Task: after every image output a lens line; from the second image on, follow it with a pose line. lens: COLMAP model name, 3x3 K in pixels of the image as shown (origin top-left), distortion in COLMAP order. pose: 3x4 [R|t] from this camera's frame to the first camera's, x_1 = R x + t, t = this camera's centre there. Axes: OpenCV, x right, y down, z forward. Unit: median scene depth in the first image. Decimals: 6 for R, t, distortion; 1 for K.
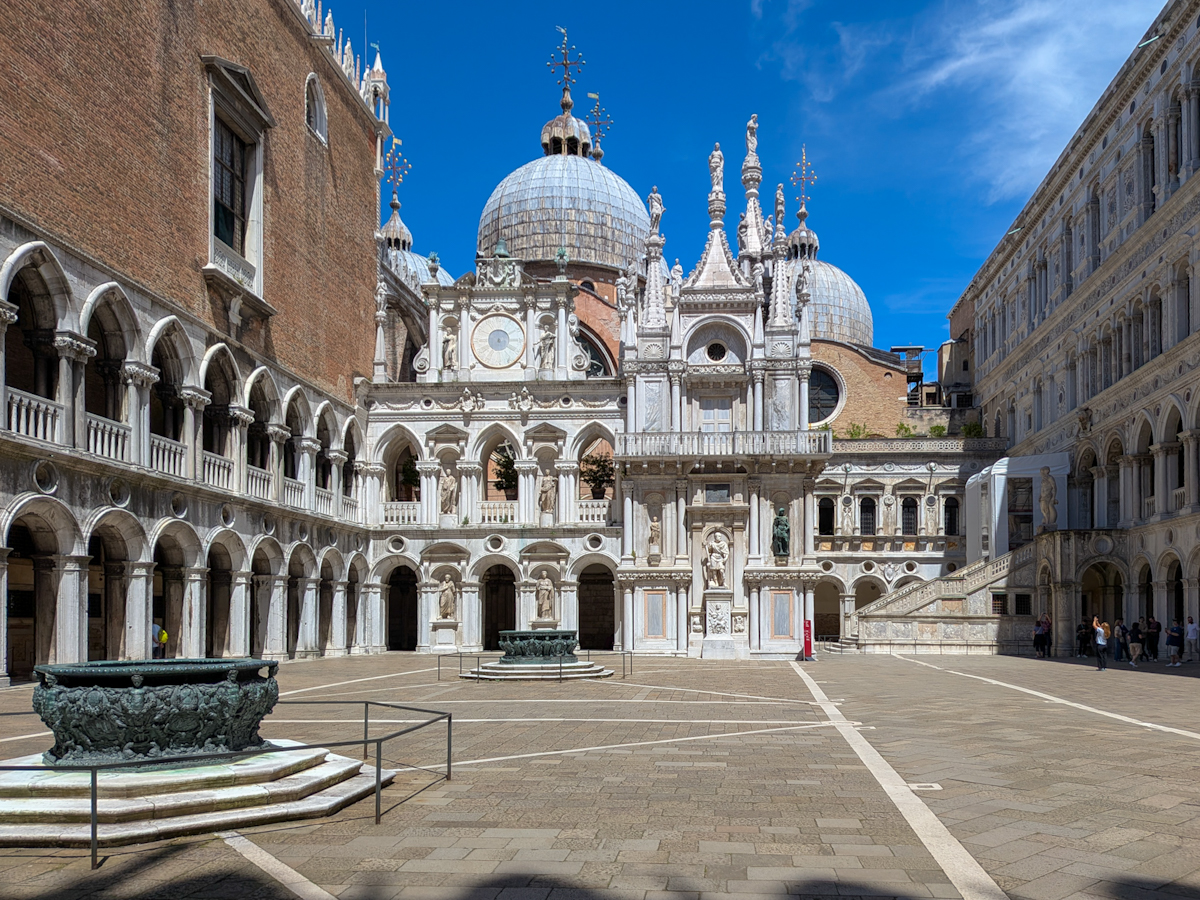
lens RADIAL K [[567.4, 0, 600.0], [0, 567.4, 450.0], [0, 0, 1]] dist [0.018896, -0.000566]
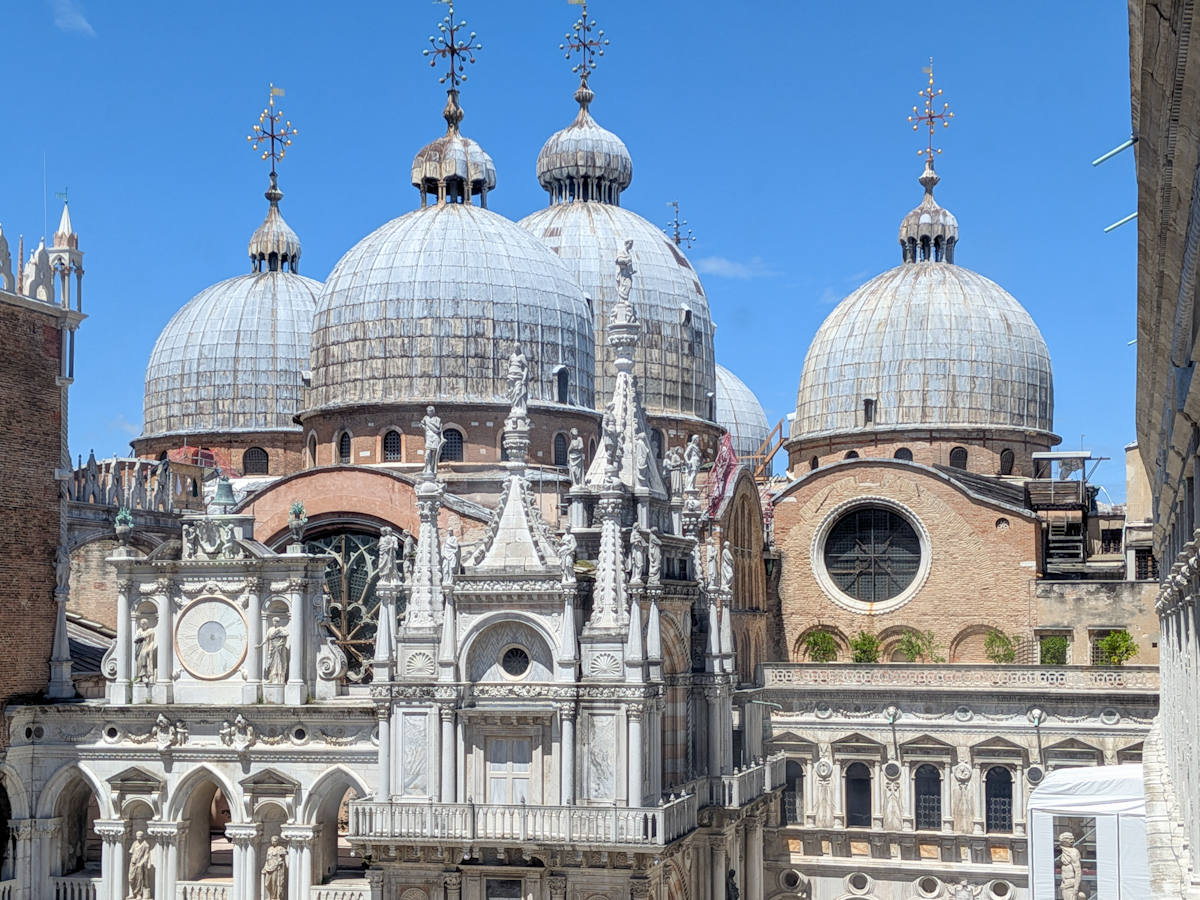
lens RADIAL K [[983.8, 0, 599.8], [0, 983.8, 449.5], [0, 0, 1]] dist [0.032679, -0.012622]
pose [[0.991779, -0.026801, -0.125121, 0.449542], [0.024044, 0.999435, -0.023488, -0.388340], [0.125680, 0.020287, 0.991863, -0.130775]]
